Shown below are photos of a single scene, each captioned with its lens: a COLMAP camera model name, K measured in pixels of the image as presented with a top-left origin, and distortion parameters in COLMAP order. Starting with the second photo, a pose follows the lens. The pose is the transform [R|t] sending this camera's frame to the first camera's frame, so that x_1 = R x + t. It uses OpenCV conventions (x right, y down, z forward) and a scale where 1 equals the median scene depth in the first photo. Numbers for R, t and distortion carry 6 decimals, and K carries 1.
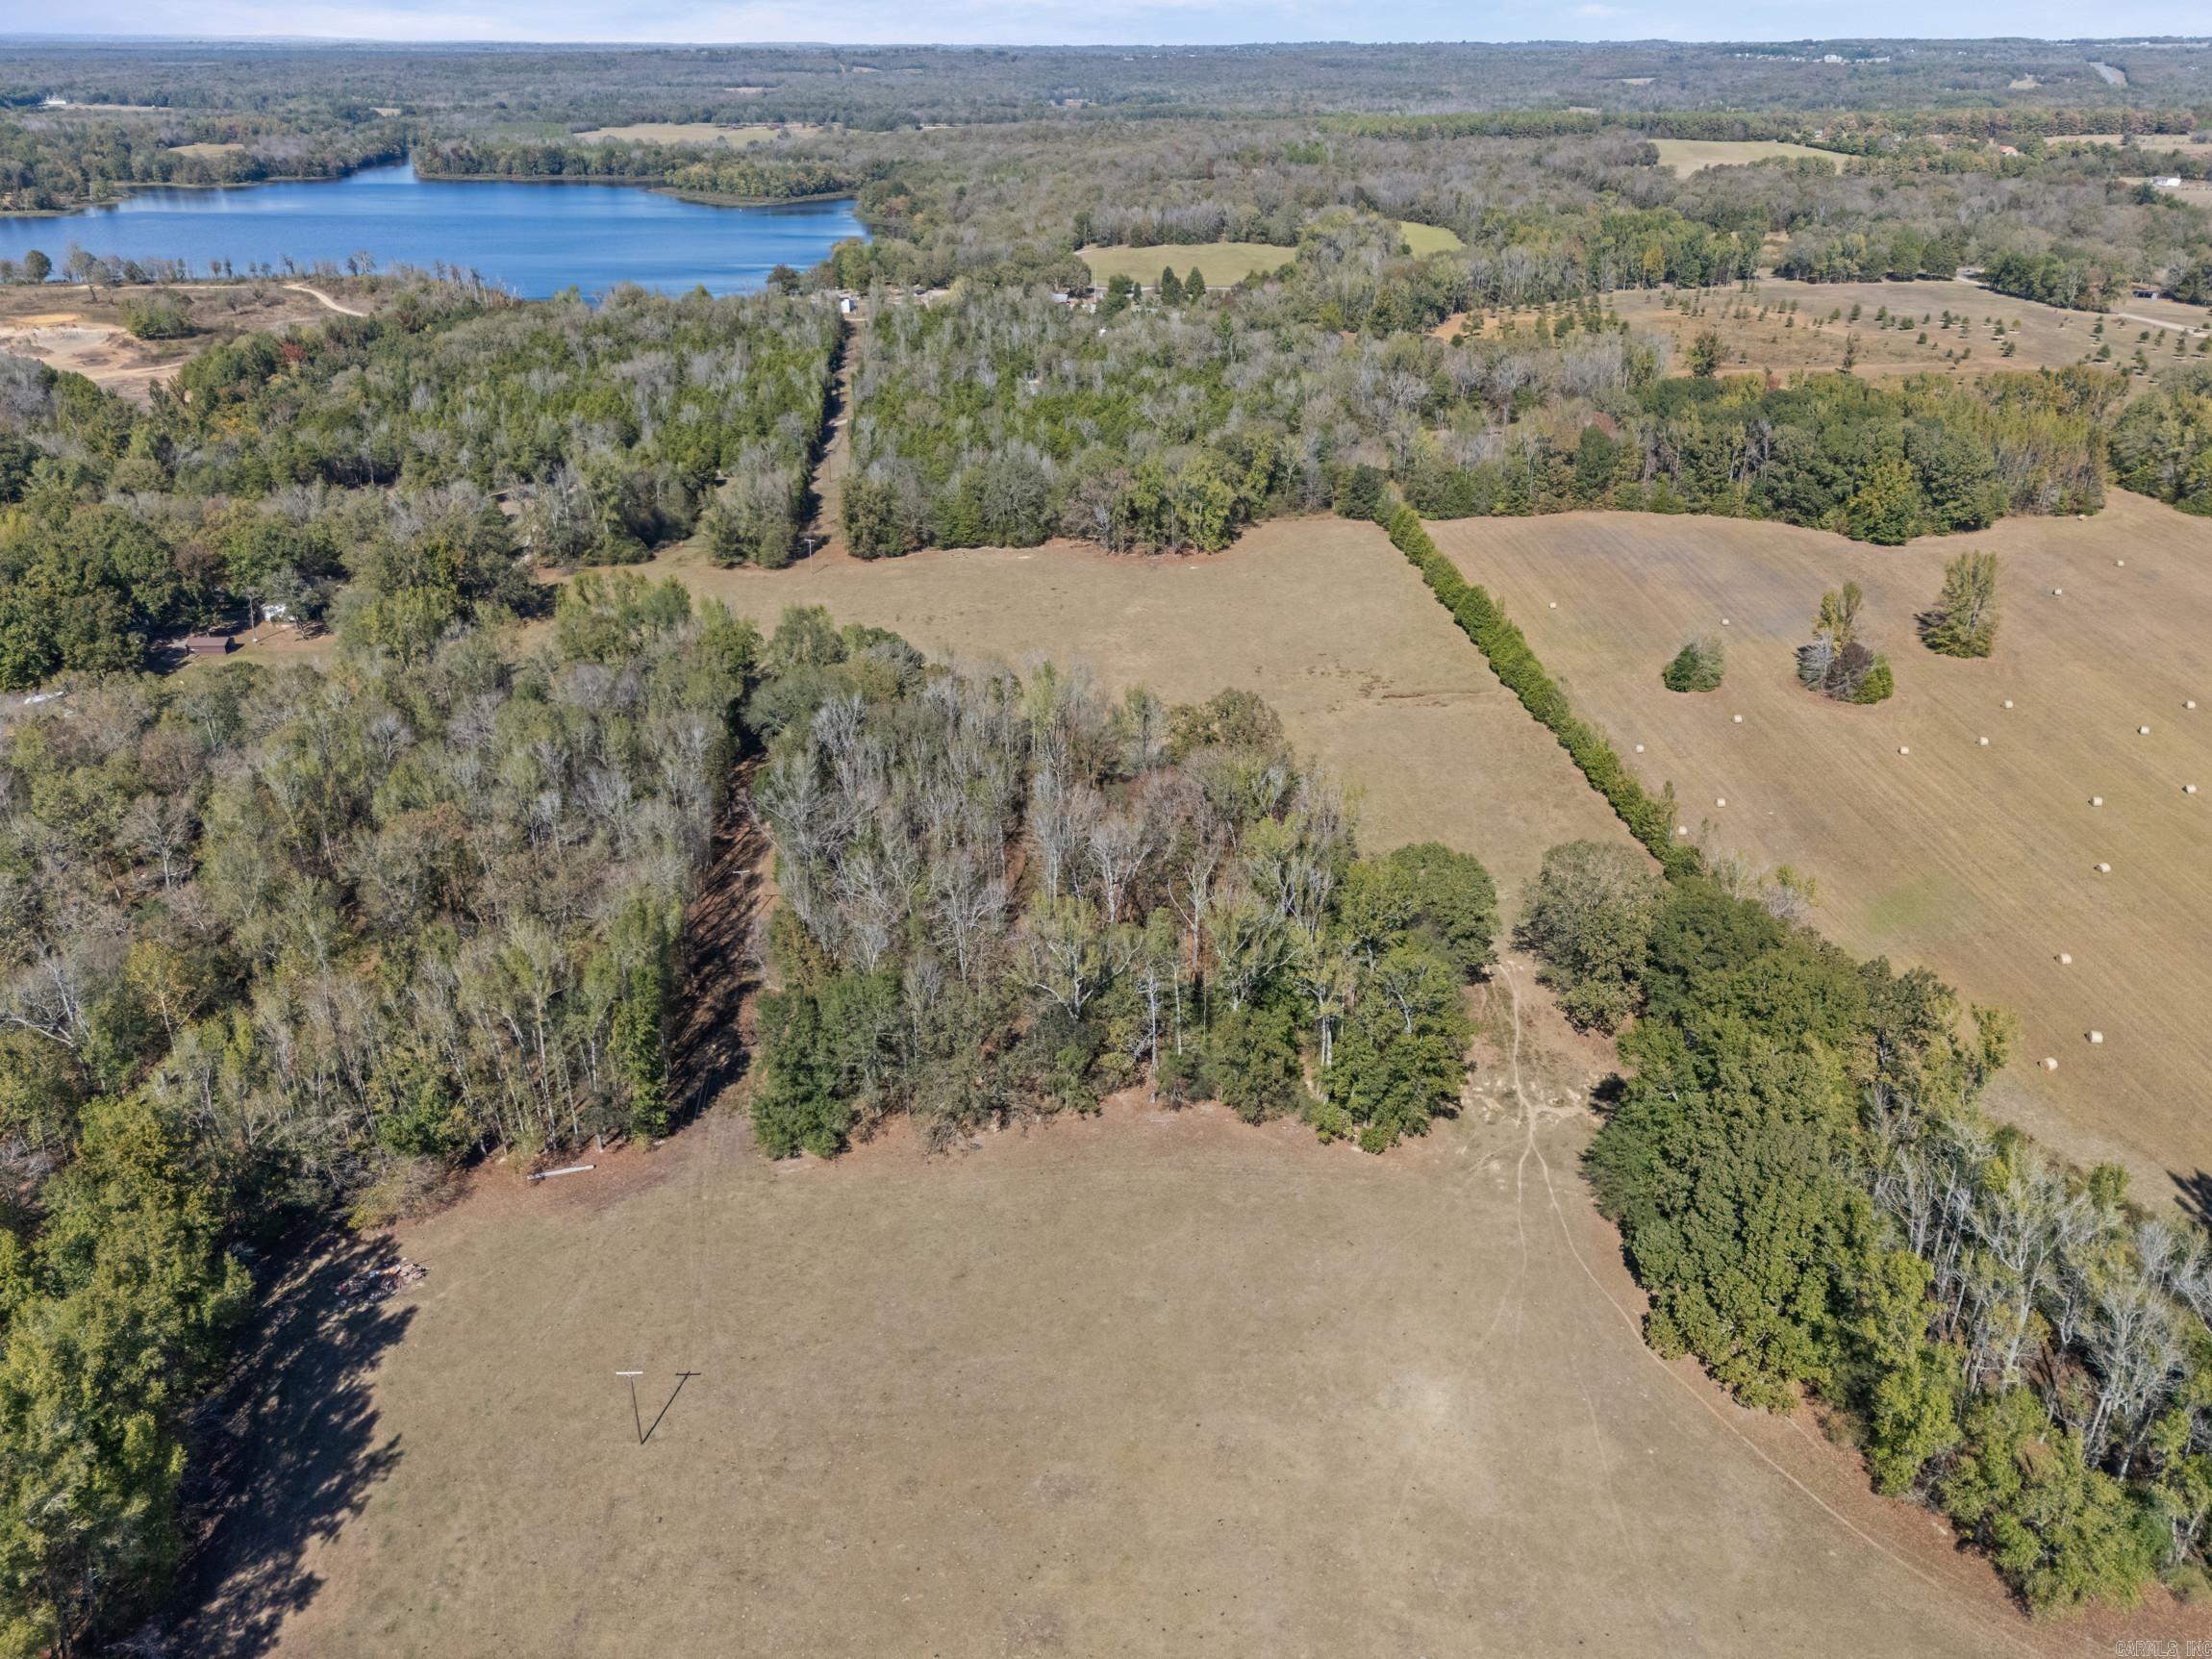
lens RADIAL K [[1709.0, 0, 1106.0], [0, 1709.0, 829.5], [0, 0, 1]] dist [0.064107, -0.051827]
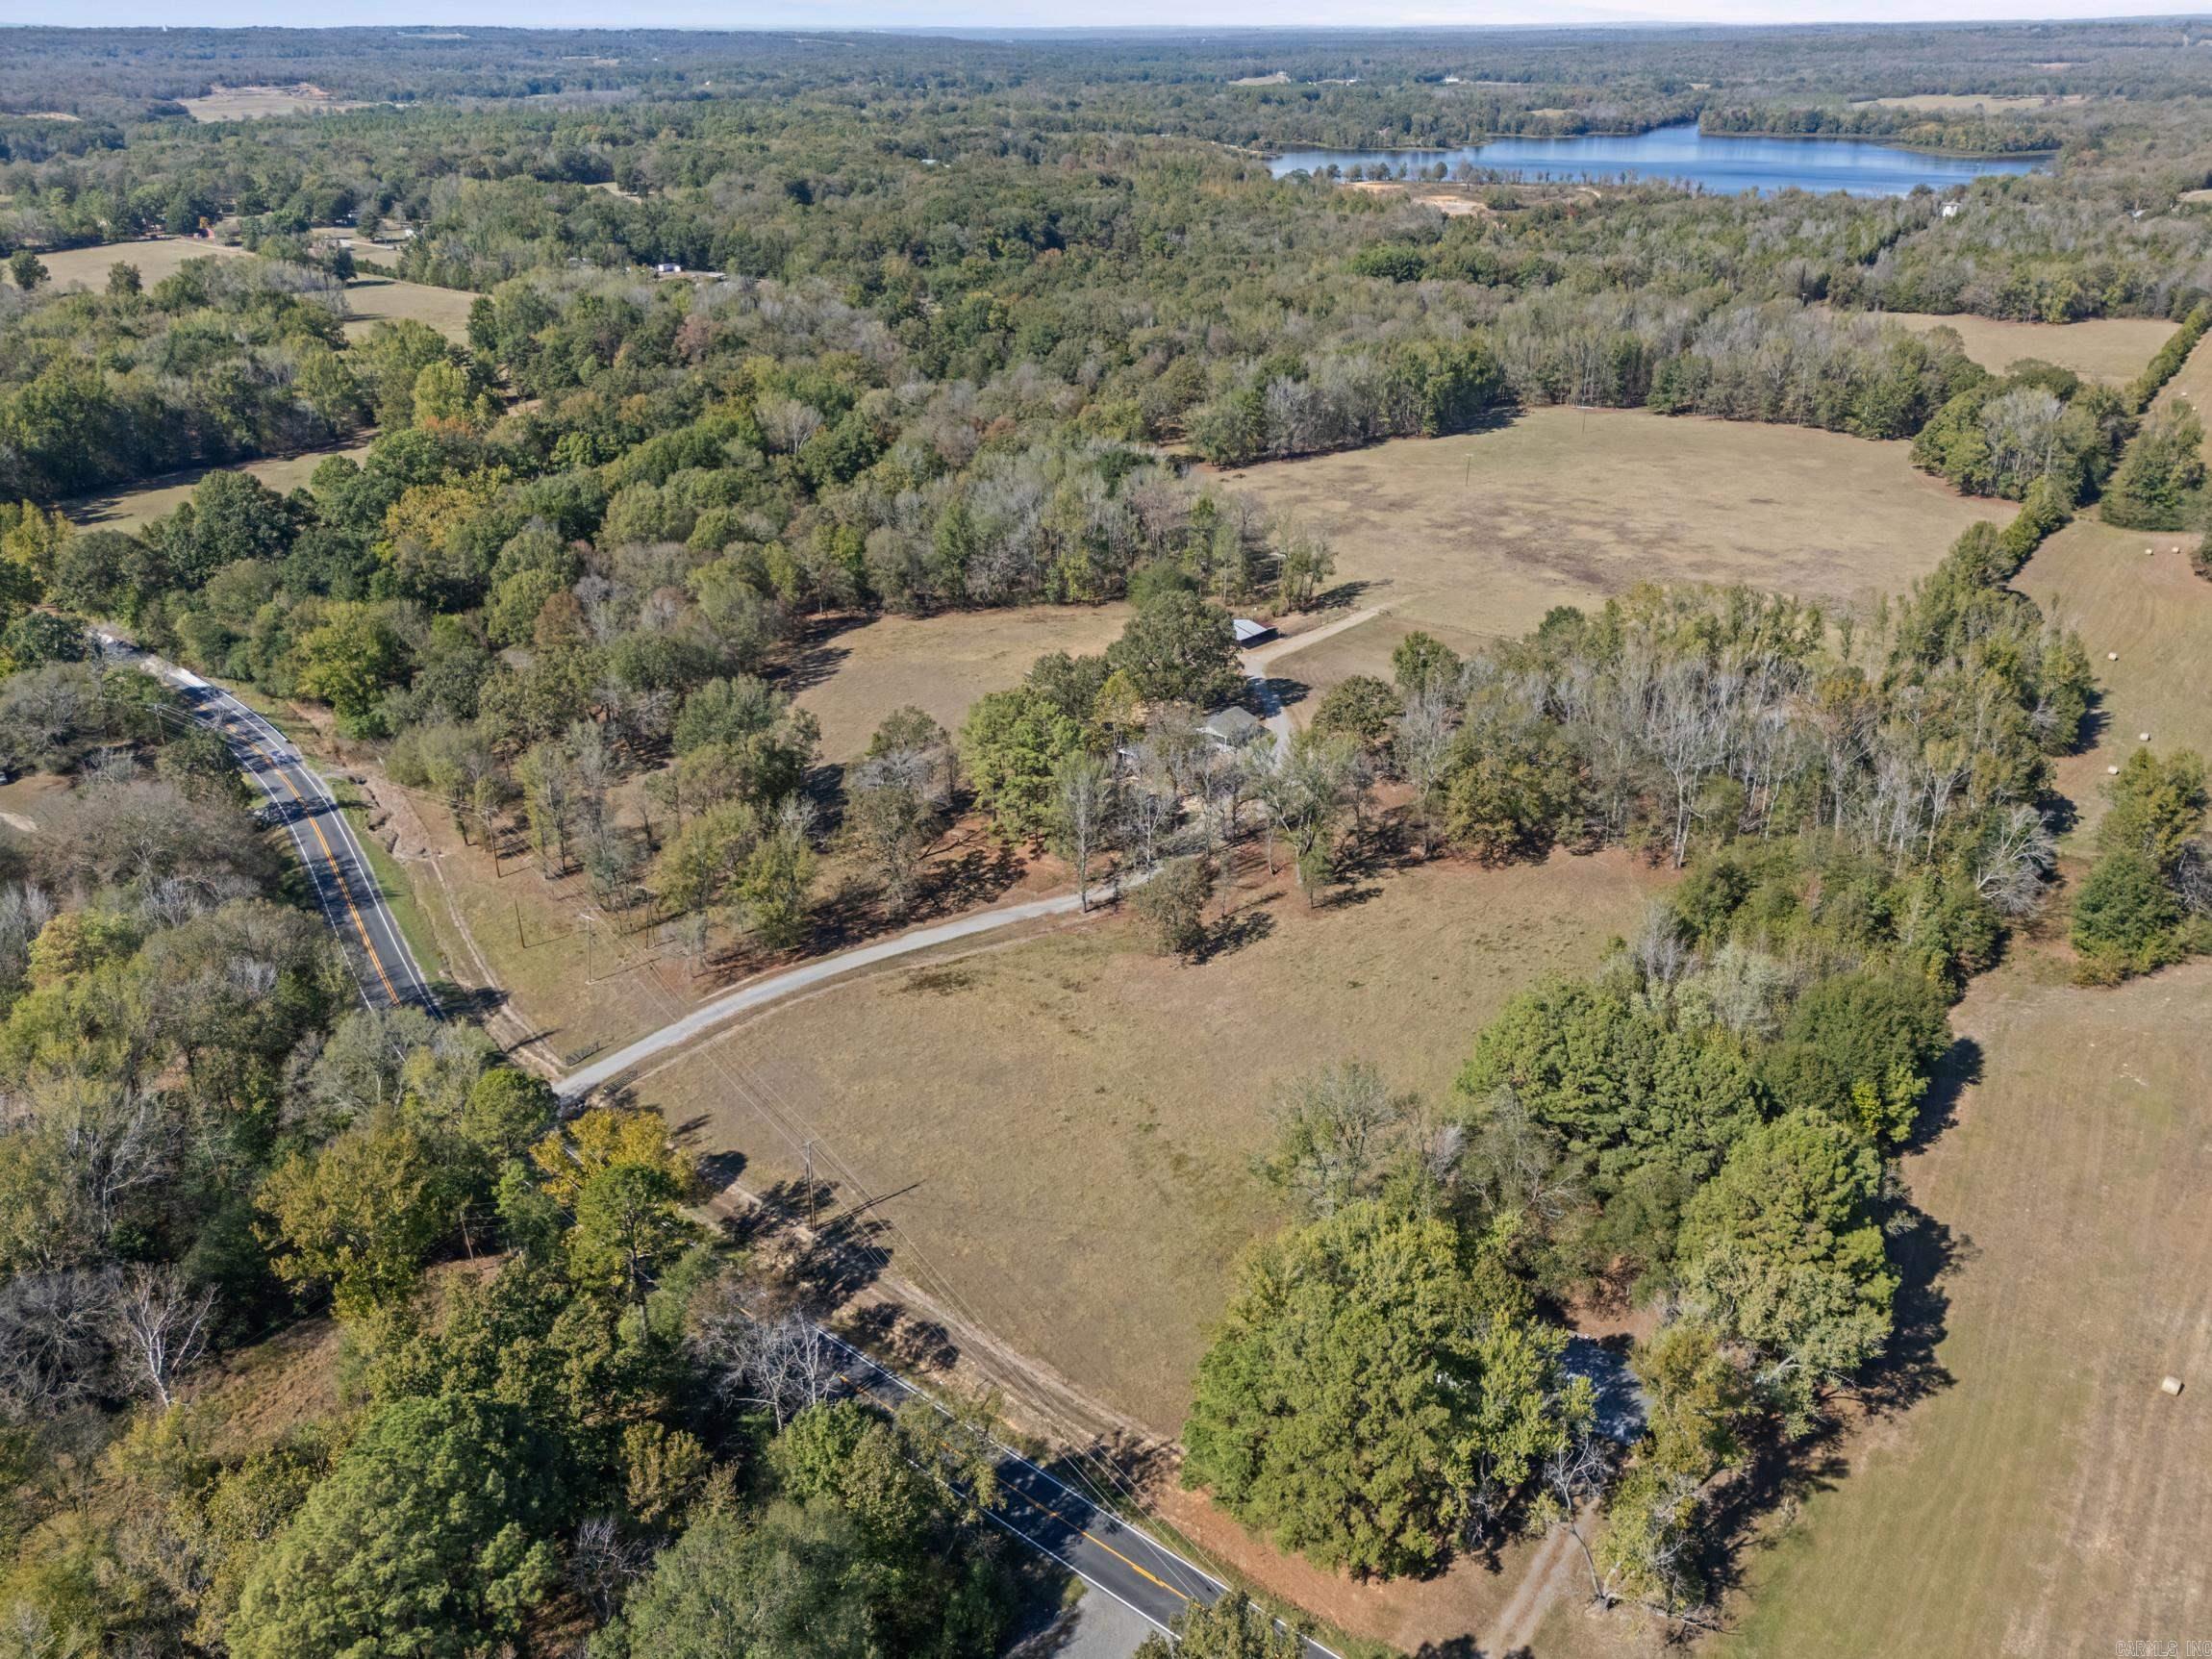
lens RADIAL K [[1674.2, 0, 1099.5], [0, 1674.2, 766.8], [0, 0, 1]] dist [0.071276, -0.065495]
pose [[0.771147, 0.247886, -0.586417, 0.213672], [-0.256508, 0.963991, 0.070179, 0.188873], [0.582697, 0.096303, 0.806963, -0.421673]]
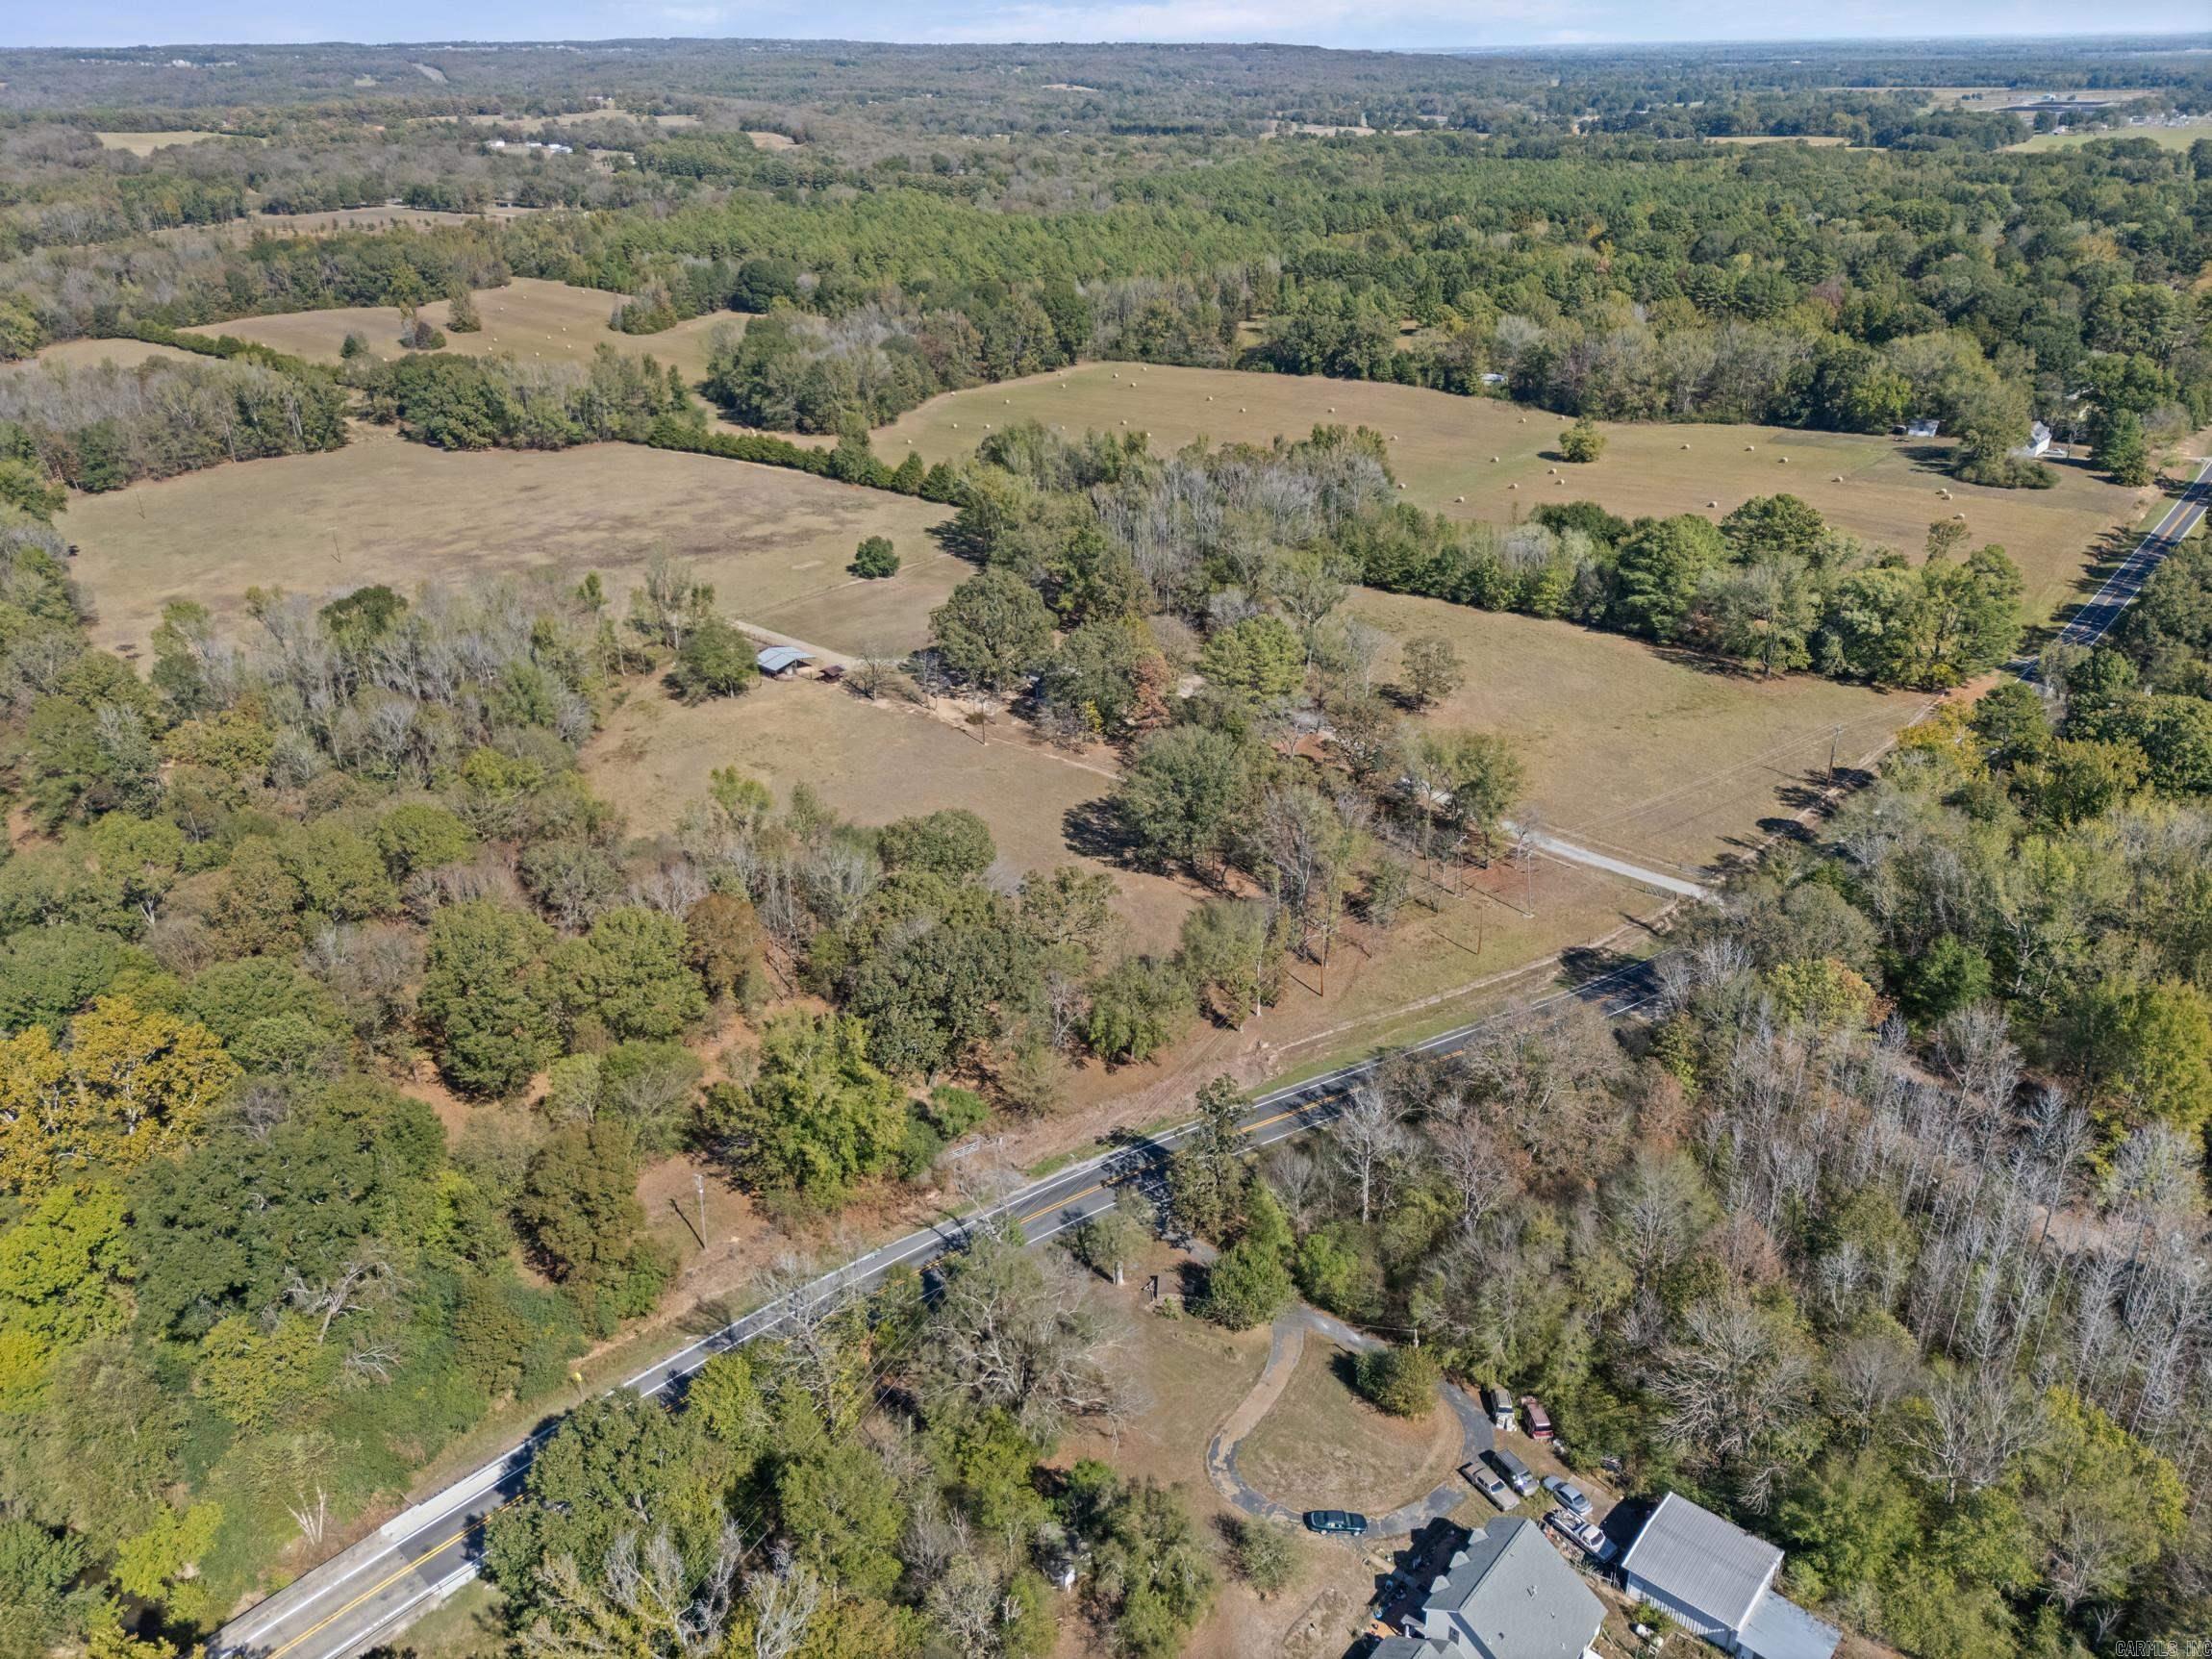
lens RADIAL K [[1674.2, 0, 1099.5], [0, 1674.2, 766.8], [0, 0, 1]] dist [0.071276, -0.065495]
pose [[0.670455, -0.307408, 0.675270, -0.239598], [0.324132, 0.940041, 0.106121, 0.183231], [-0.667404, 0.147728, 0.729896, -0.414078]]
